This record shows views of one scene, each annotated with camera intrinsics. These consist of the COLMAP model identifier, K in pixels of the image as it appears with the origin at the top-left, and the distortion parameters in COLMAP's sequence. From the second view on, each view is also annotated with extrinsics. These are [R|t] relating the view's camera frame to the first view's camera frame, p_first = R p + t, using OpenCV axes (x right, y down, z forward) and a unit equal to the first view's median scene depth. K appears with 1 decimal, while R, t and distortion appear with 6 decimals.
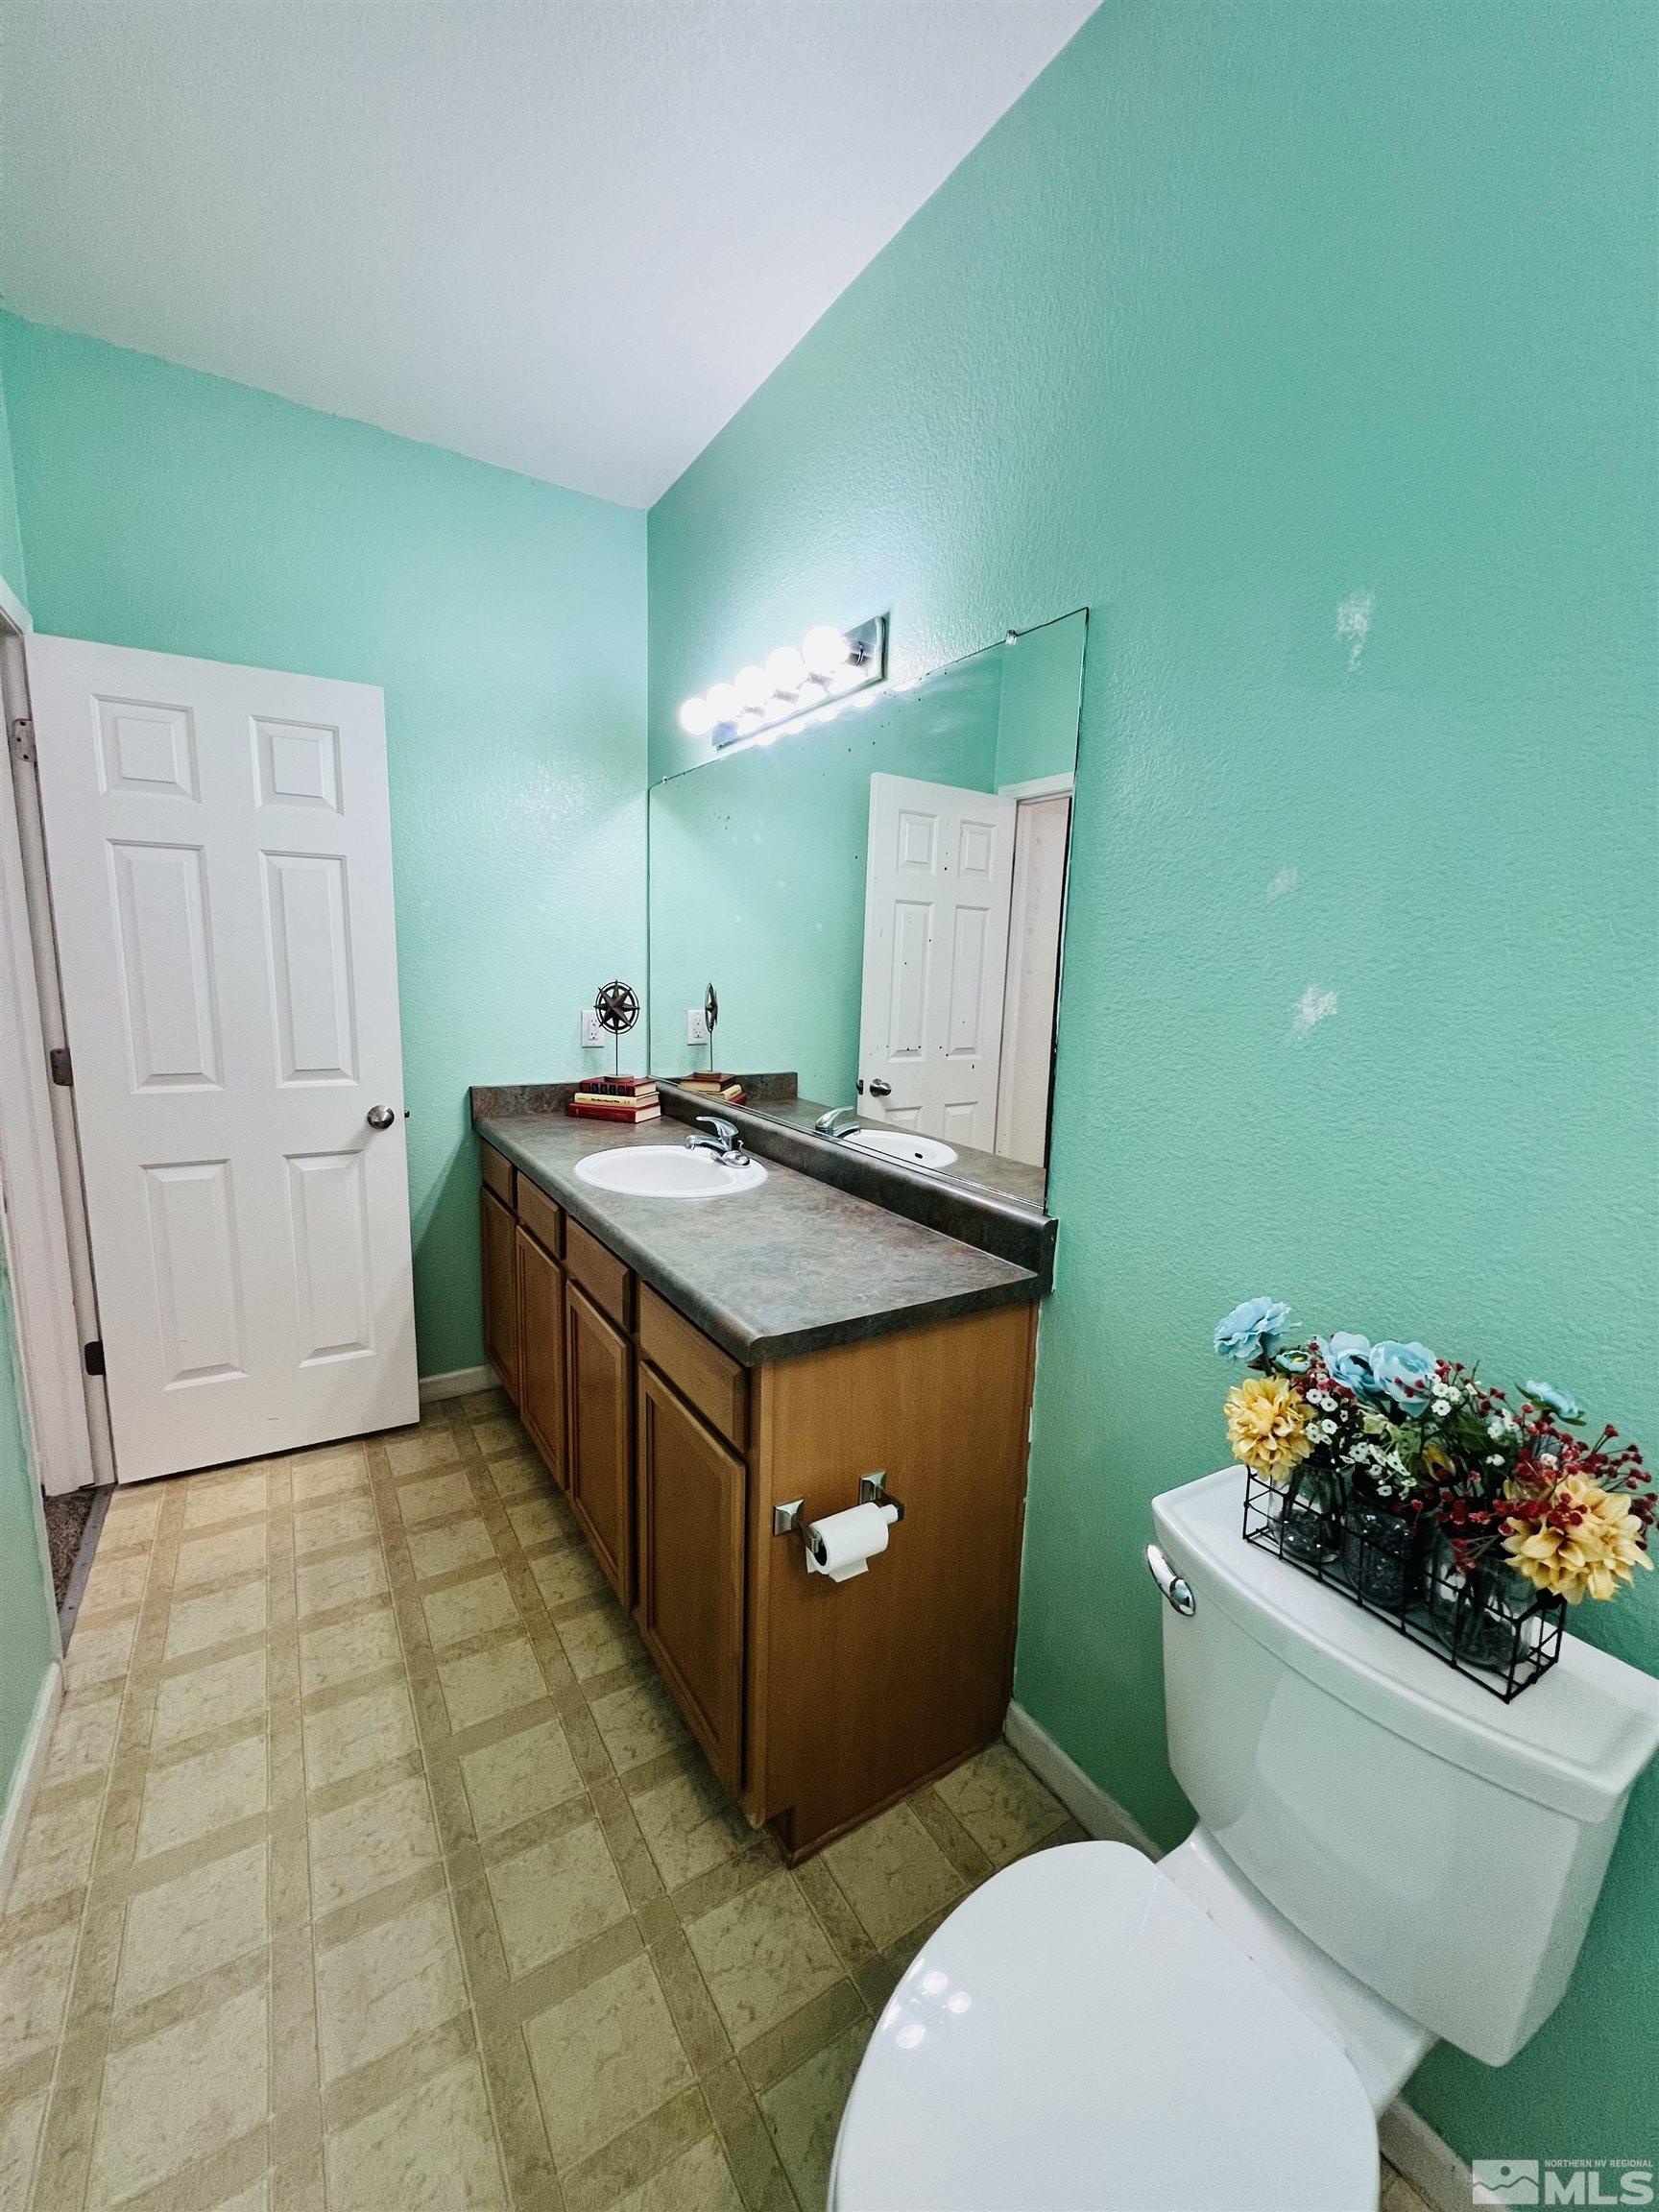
lens RADIAL K [[878.2, 0, 858.6], [0, 878.2, 1107.2], [0, 0, 1]] dist [-0.000298, 0.000047]
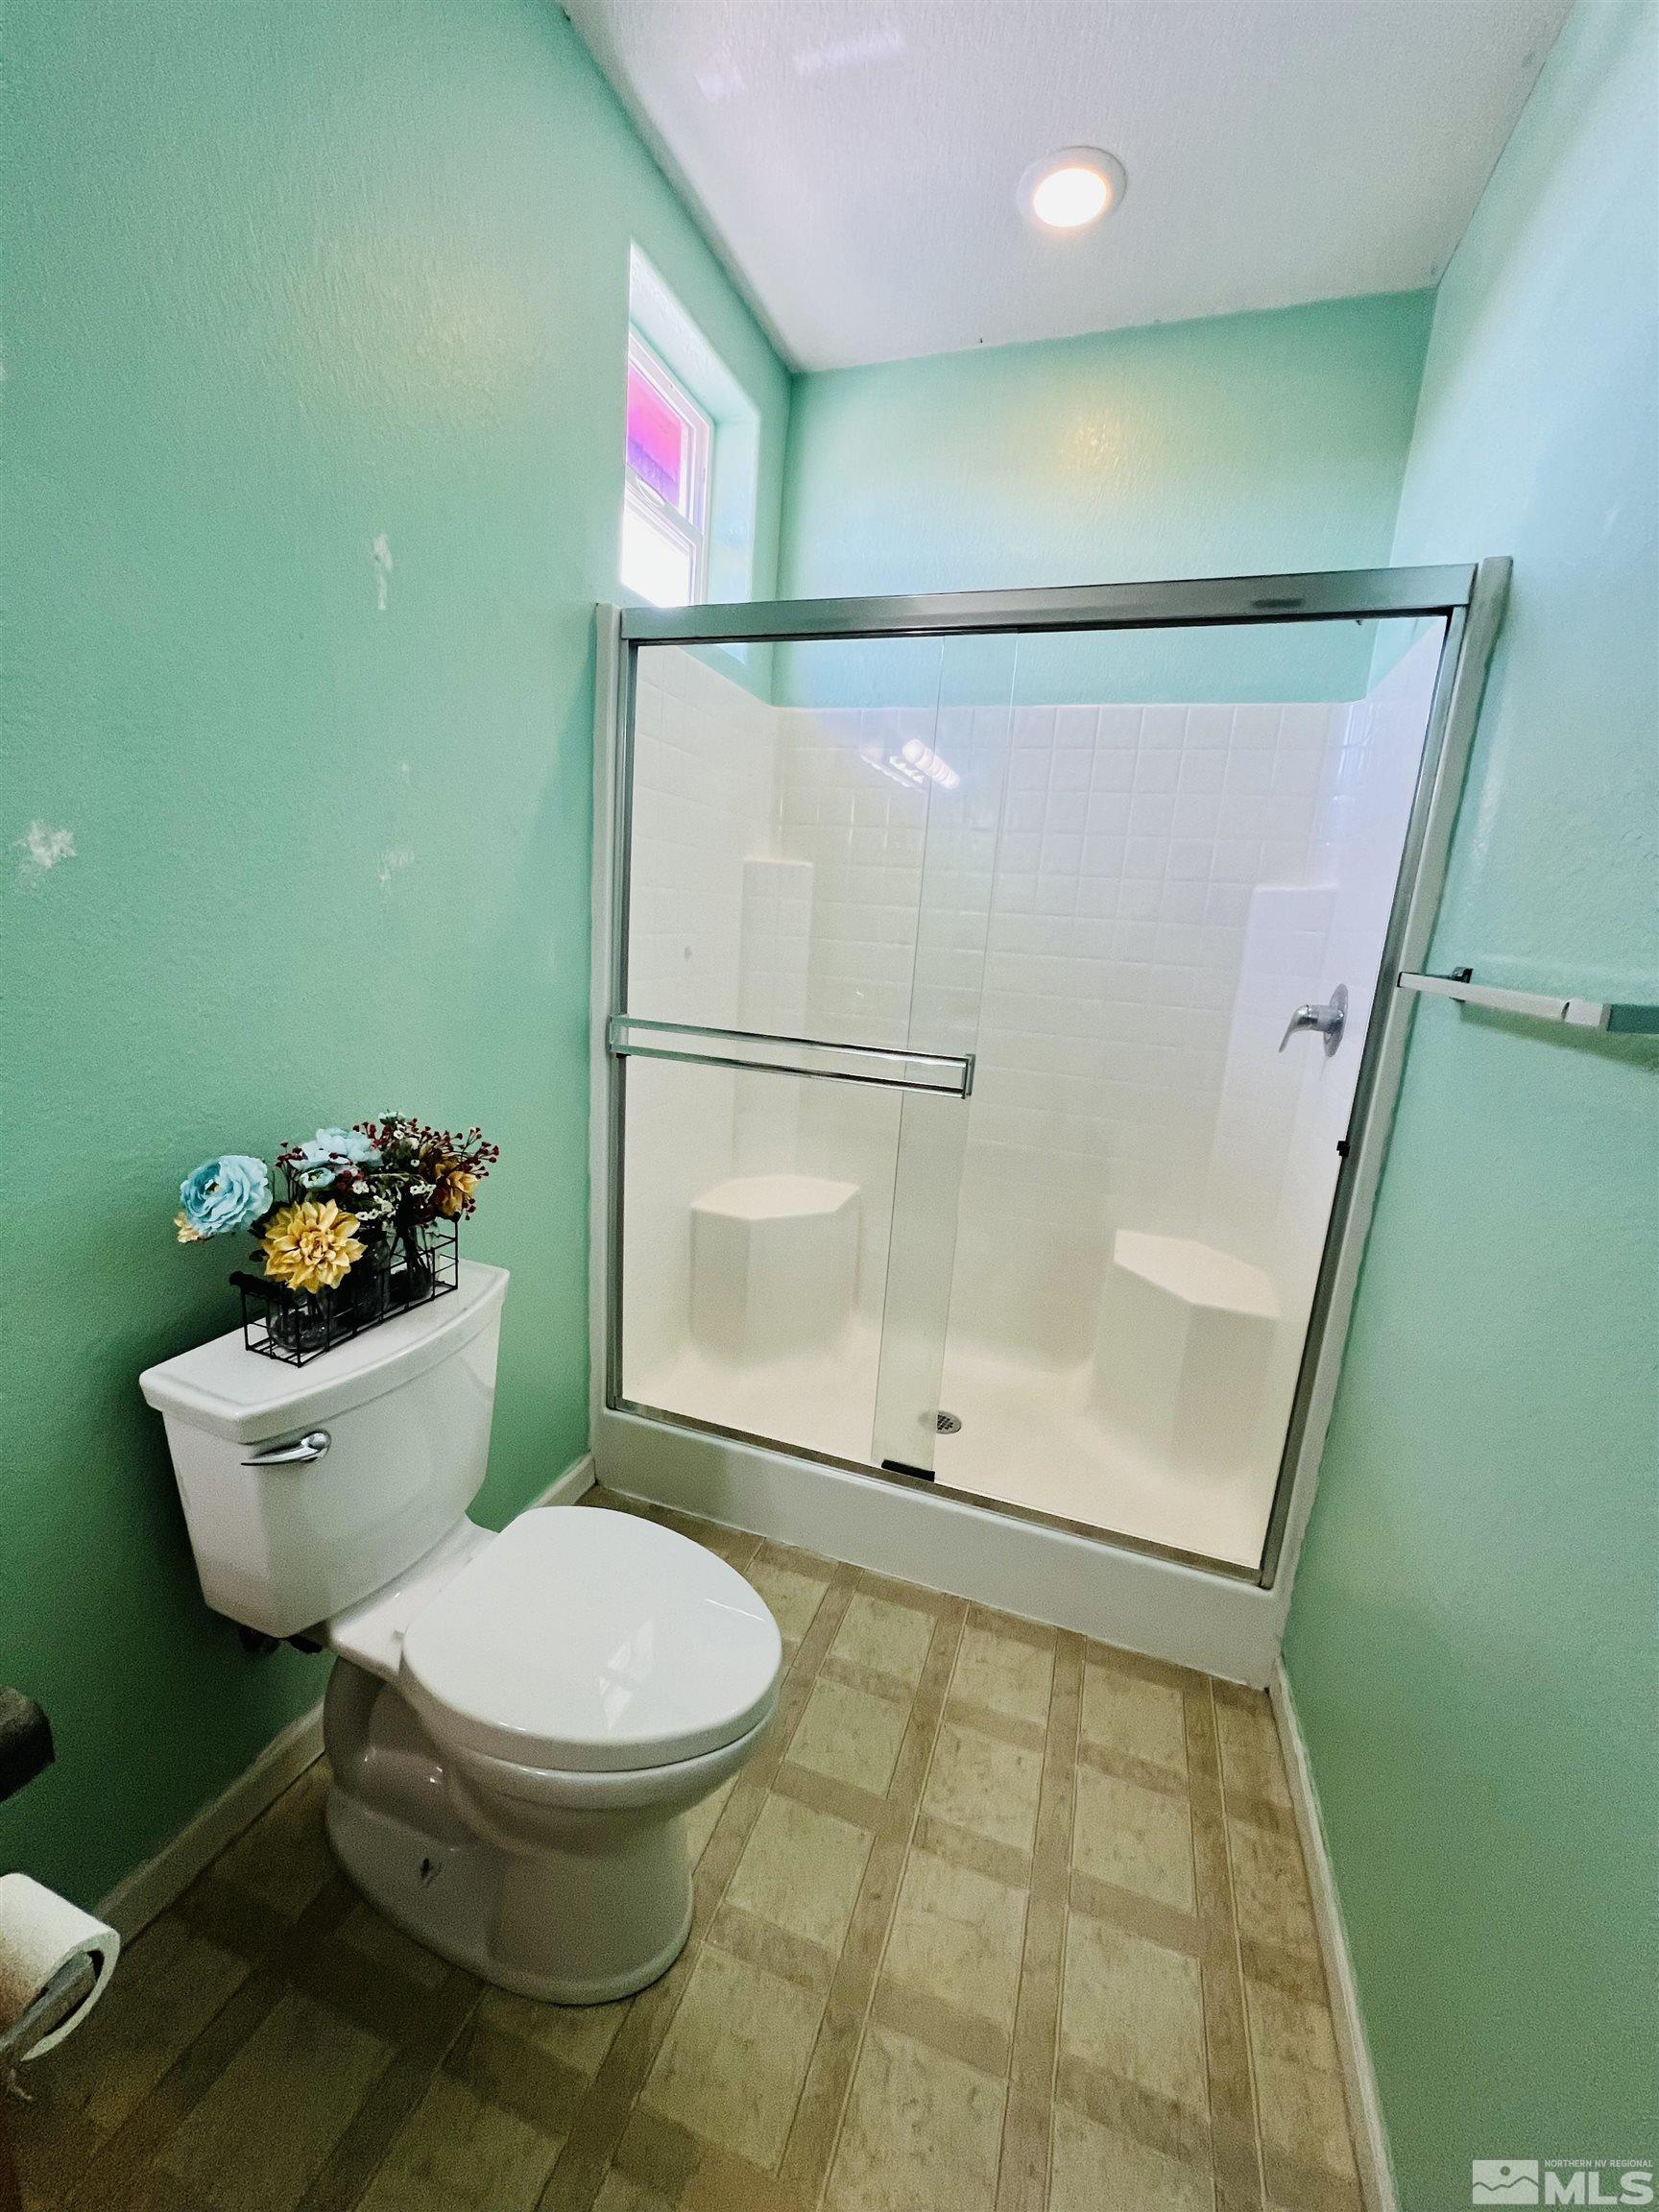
lens RADIAL K [[881.9, 0, 829.5], [0, 881.9, 1106.0], [0, 0, 1]] dist [-0.001773, 0.000299]
pose [[-0.599106, -0.249759, 0.760719, -0.628101], [0.034807, 0.941080, 0.336388, -0.139955], [-0.799913, 0.228010, -0.555113, 0.941155]]
